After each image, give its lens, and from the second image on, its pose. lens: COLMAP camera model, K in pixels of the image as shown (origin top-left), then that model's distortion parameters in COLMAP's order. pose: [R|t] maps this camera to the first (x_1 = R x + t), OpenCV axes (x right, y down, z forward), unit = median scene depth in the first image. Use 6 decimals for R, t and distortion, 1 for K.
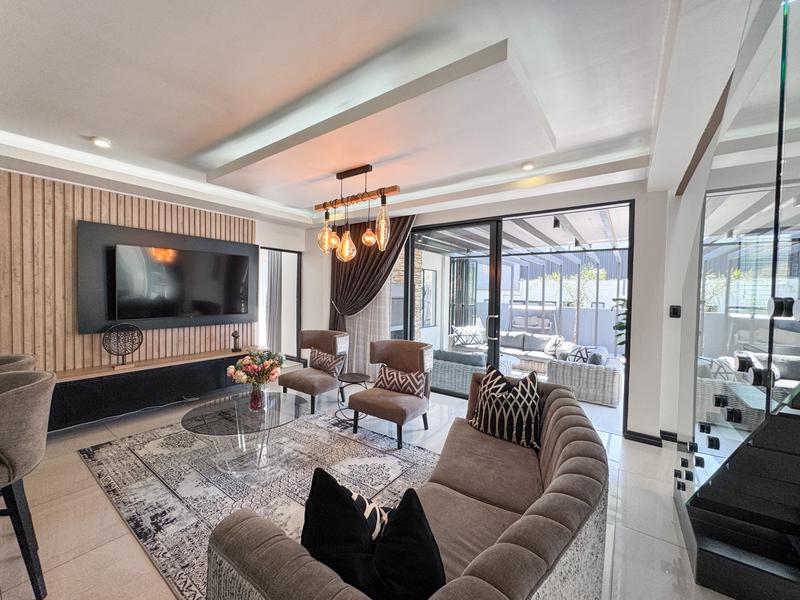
lens RADIAL K [[319.0, 0, 401.2], [0, 319.0, 298.9], [0, 0, 1]] dist [-0.000085, -0.000149]
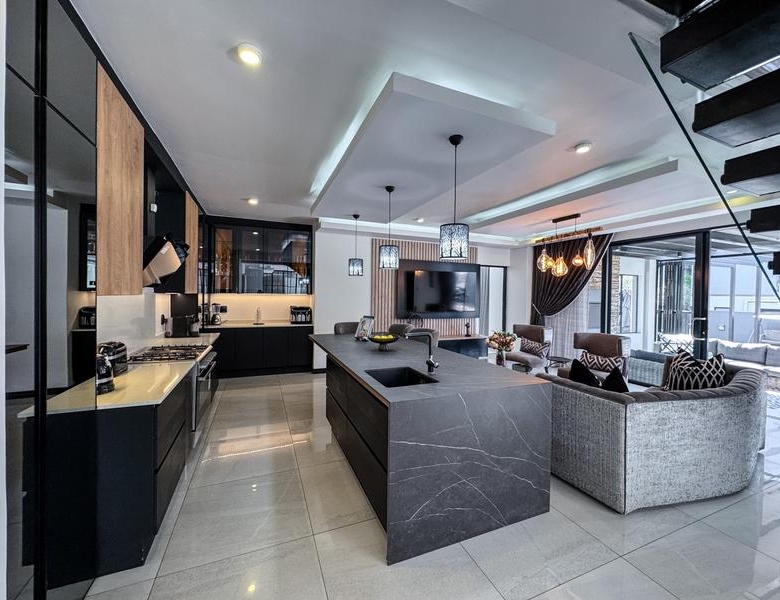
lens RADIAL K [[321.1, 0, 390.5], [0, 321.1, 299.3], [0, 0, 1]] dist [0.002616, -0.000399]
pose [[0.851187, 0.003826, -0.524849, -0.034853], [-0.013448, 0.999804, -0.014521, 0.016895], [0.524690, 0.019418, 0.851072, -0.480897]]
